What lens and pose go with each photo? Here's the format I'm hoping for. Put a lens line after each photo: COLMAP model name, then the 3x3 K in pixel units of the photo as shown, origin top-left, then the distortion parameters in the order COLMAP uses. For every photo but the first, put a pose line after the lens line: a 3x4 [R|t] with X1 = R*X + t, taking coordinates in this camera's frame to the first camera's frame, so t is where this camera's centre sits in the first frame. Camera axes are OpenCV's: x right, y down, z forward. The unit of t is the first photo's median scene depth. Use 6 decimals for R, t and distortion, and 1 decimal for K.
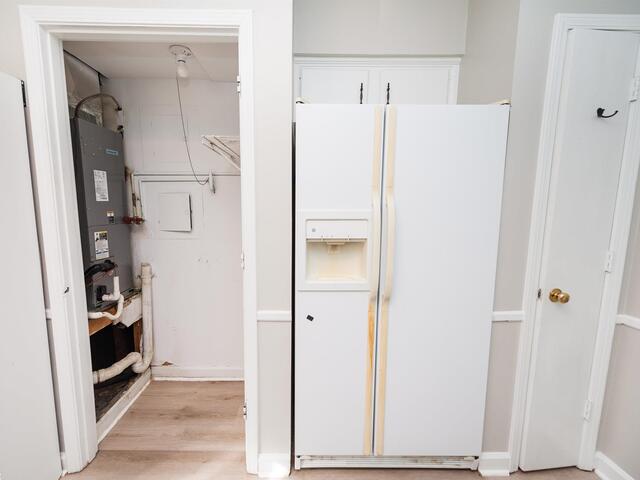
lens RADIAL K [[282.8, 0, 321.0], [0, 282.8, 242.1], [0, 0, 1]] dist [0.003033, -0.000099]
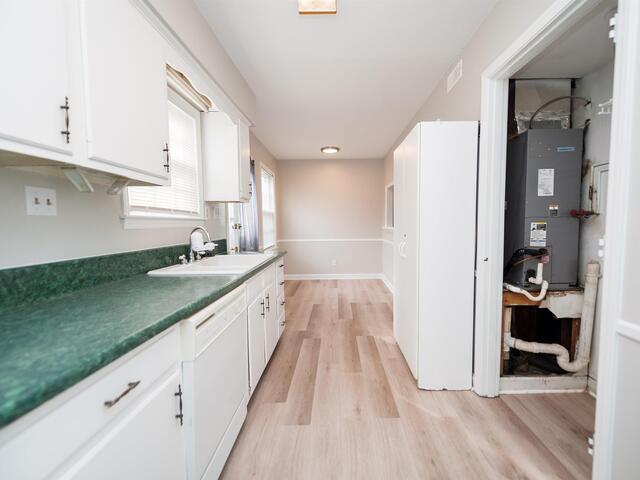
lens RADIAL K [[286.7, 0, 335.0], [0, 286.7, 242.8], [0, 0, 1]] dist [0.002768, 0.000205]
pose [[-0.008684, 0.051596, -0.998630, 0.370707], [-0.107364, 0.992847, 0.052231, 0.068190], [0.994182, 0.107670, -0.003083, 0.189644]]
